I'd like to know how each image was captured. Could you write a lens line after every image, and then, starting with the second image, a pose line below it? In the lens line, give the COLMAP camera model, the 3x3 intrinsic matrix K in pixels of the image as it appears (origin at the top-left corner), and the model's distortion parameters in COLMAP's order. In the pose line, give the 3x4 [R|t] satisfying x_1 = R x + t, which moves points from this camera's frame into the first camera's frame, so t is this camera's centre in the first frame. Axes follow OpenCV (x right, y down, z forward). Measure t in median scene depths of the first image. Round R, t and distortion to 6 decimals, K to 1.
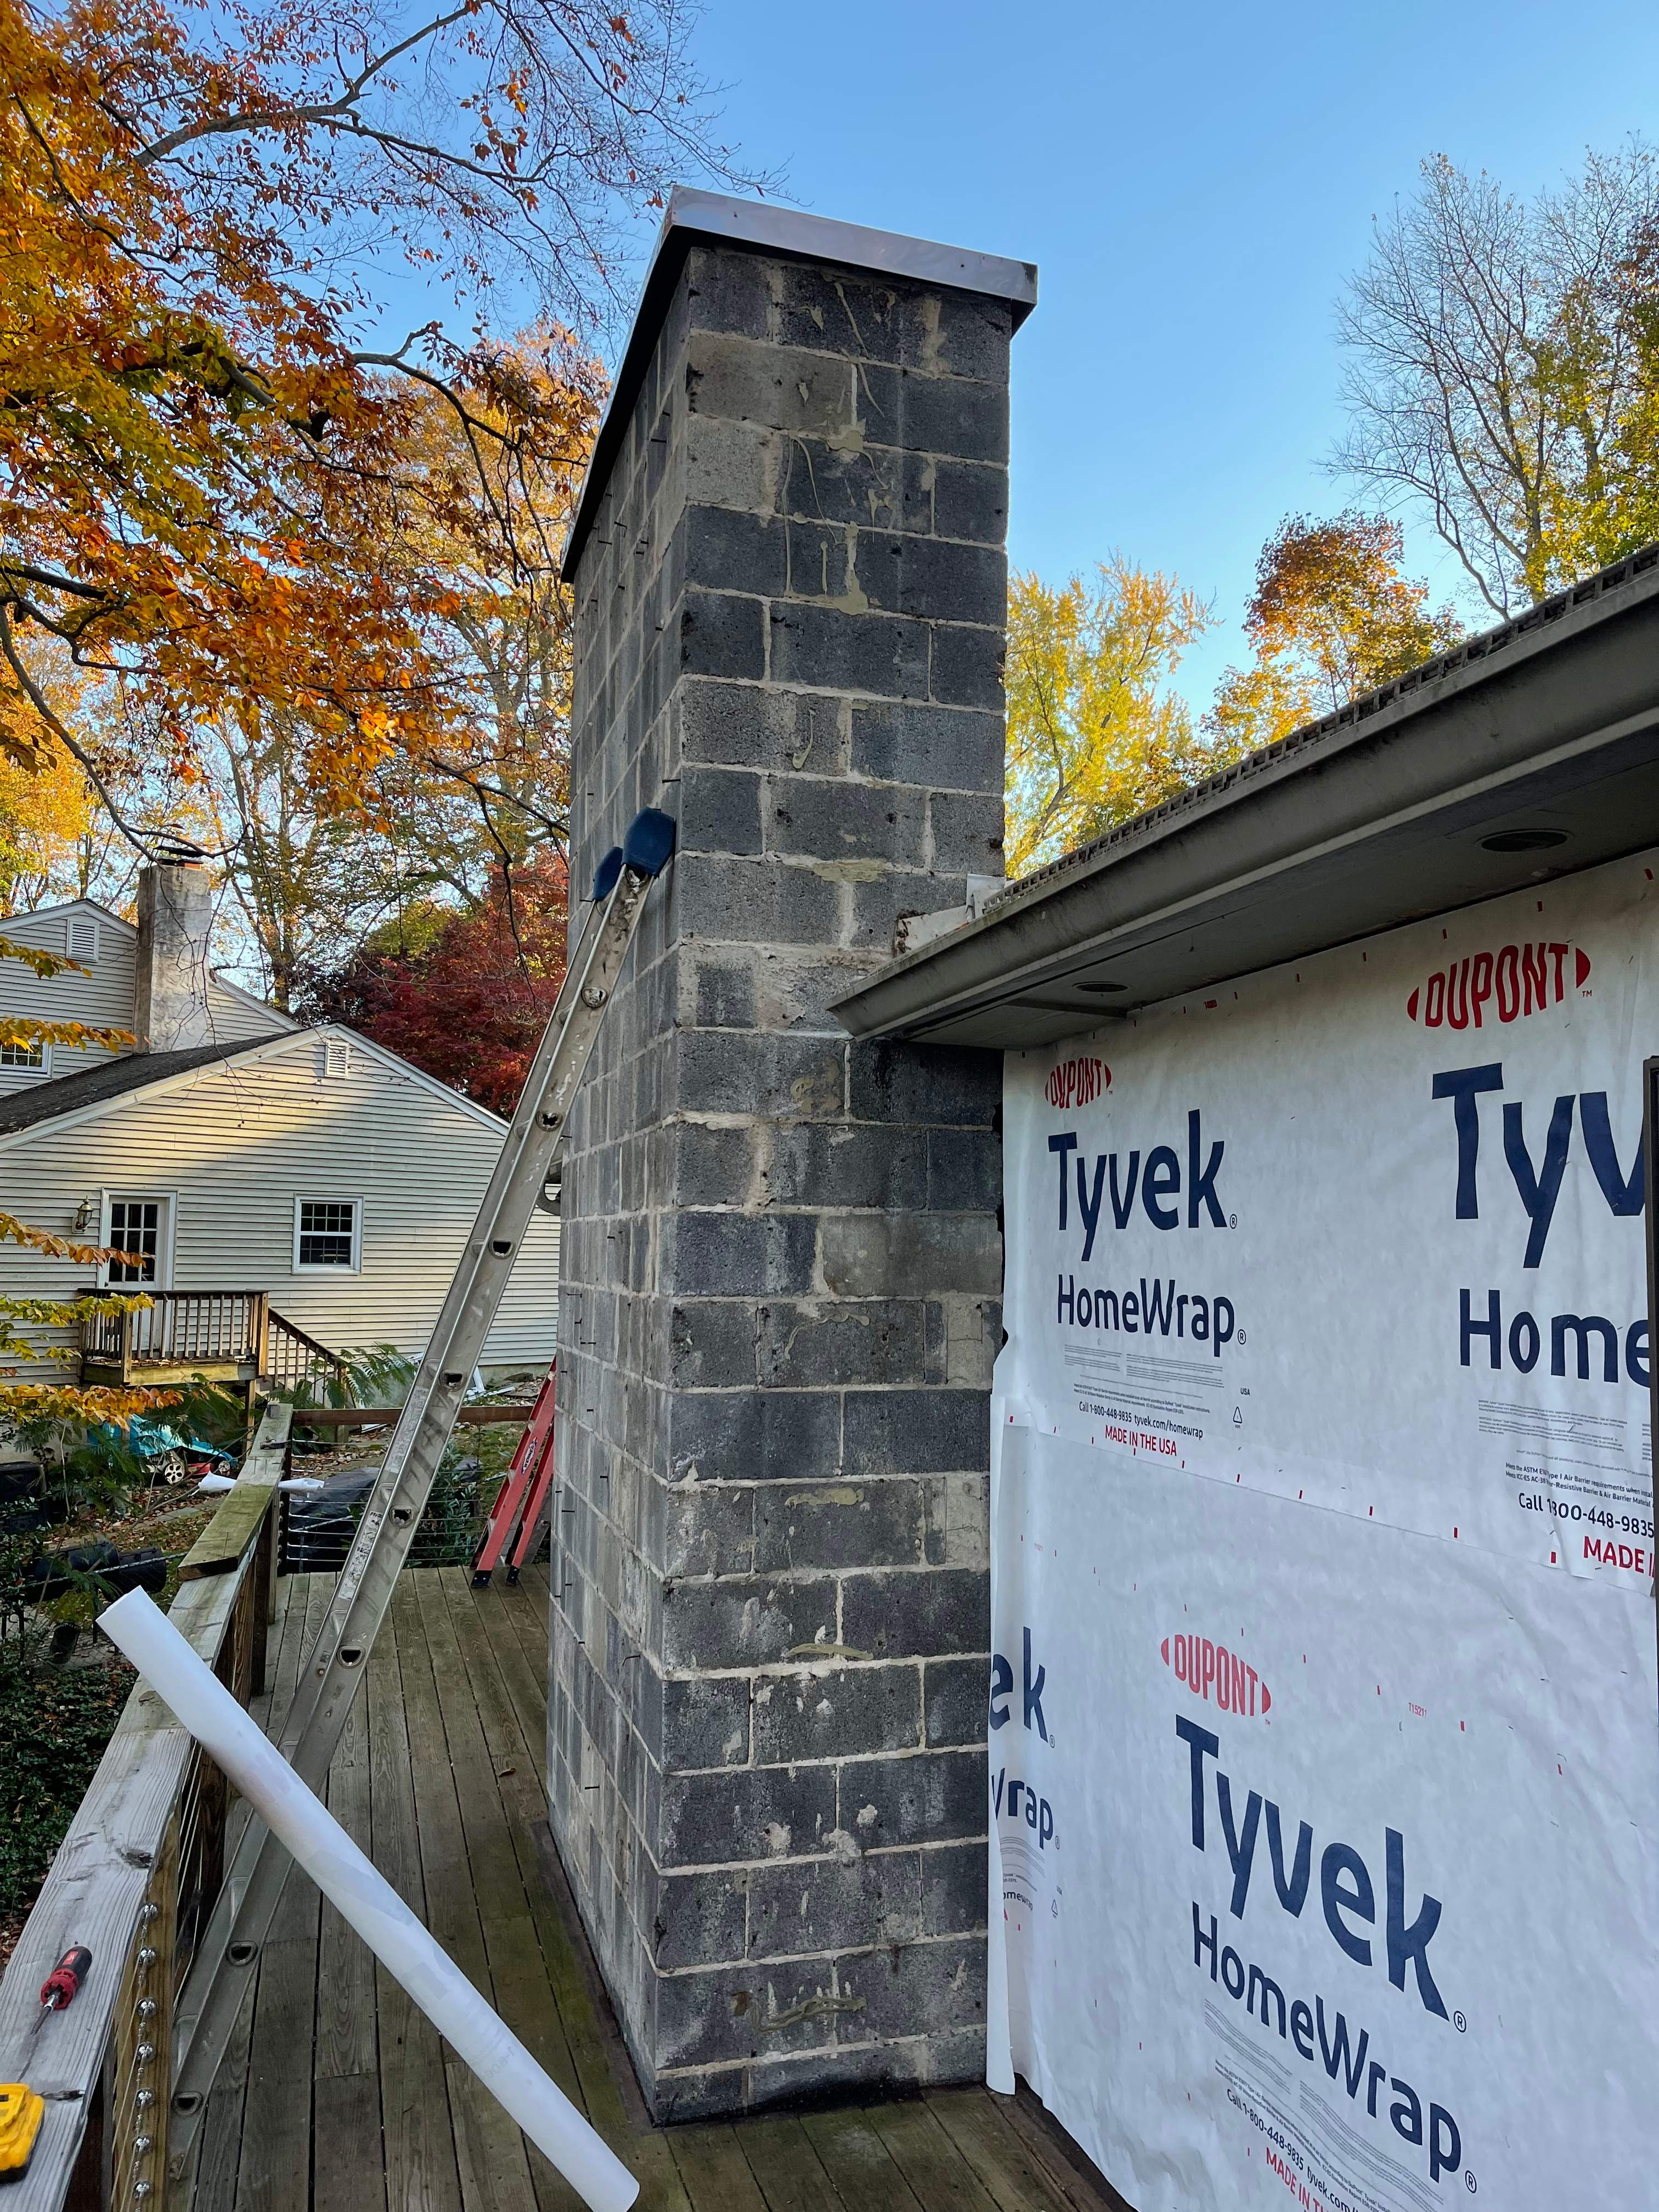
lens RADIAL K [[1736.4, 0, 829.5], [0, 1736.4, 1106.0], [0, 0, 1]] dist [0.081964, -0.125907]
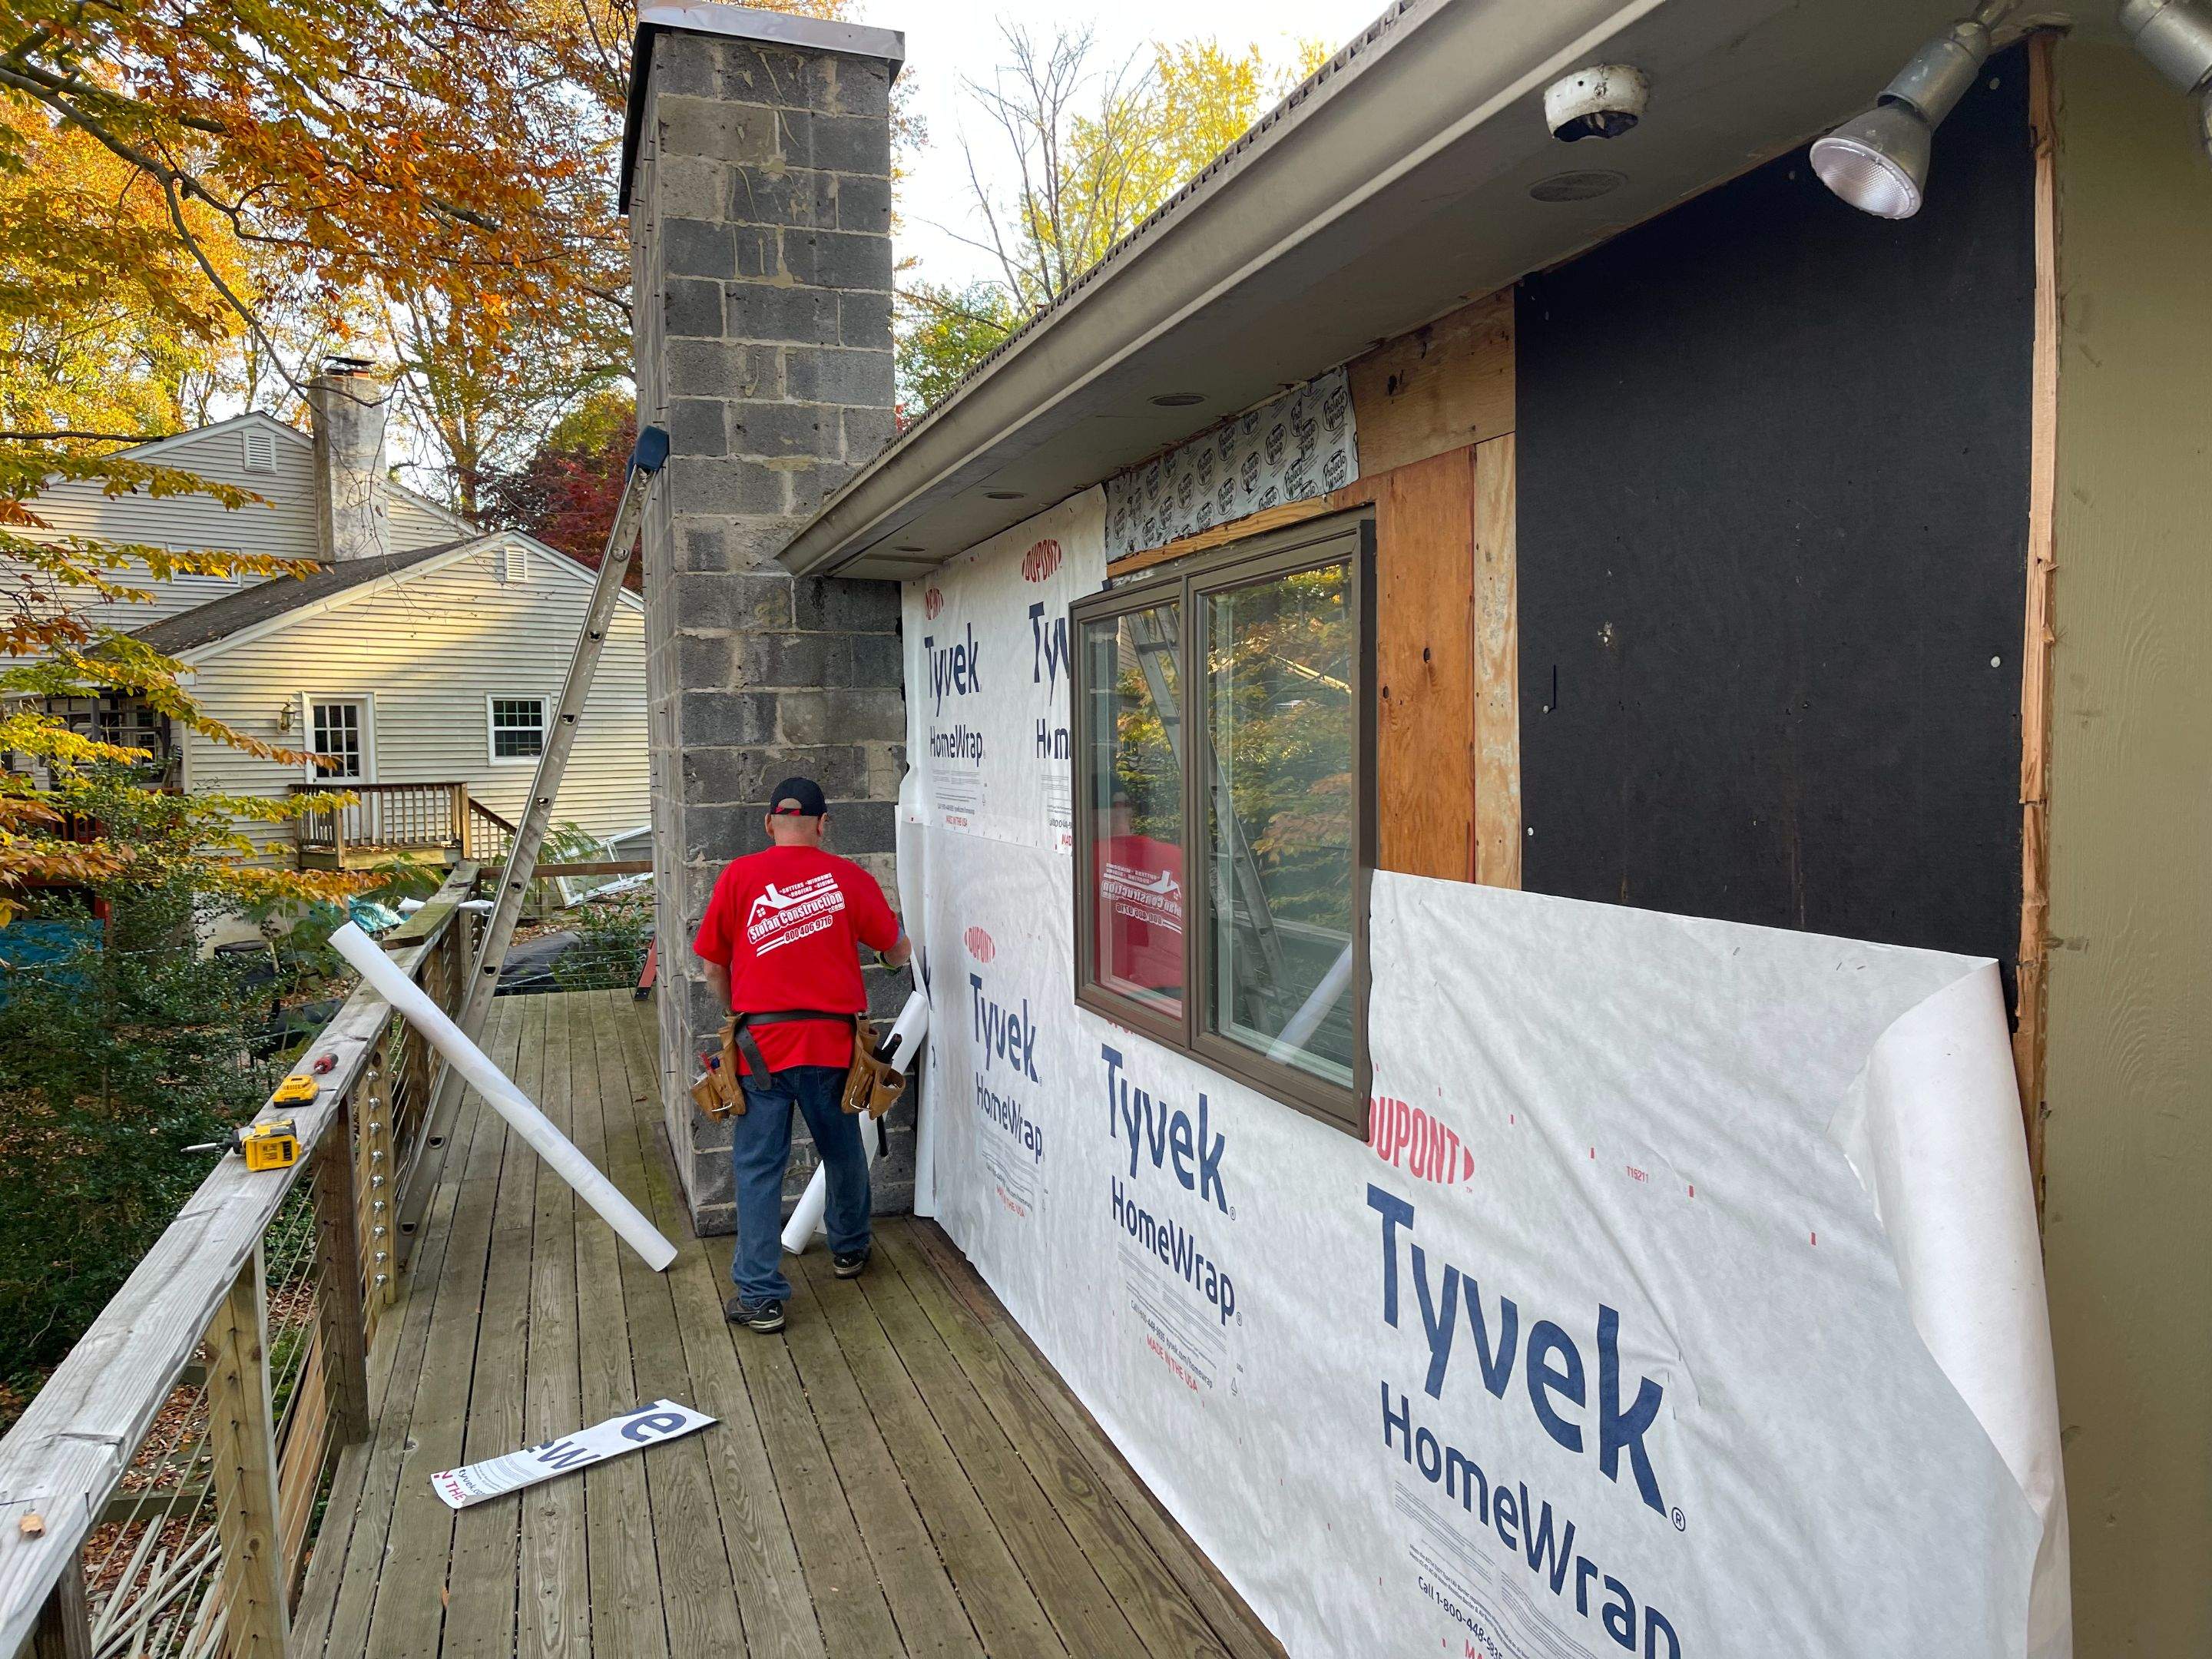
lens RADIAL K [[1688.7, 0, 1106.0], [0, 1688.7, 829.5], [0, 0, 1]] dist [0.045382, -0.052717]
pose [[0.998452, -0.032632, 0.045037, 0.206915], [0.026031, 0.989799, 0.140072, -0.019522], [-0.049149, -0.138683, 0.989117, -0.508048]]
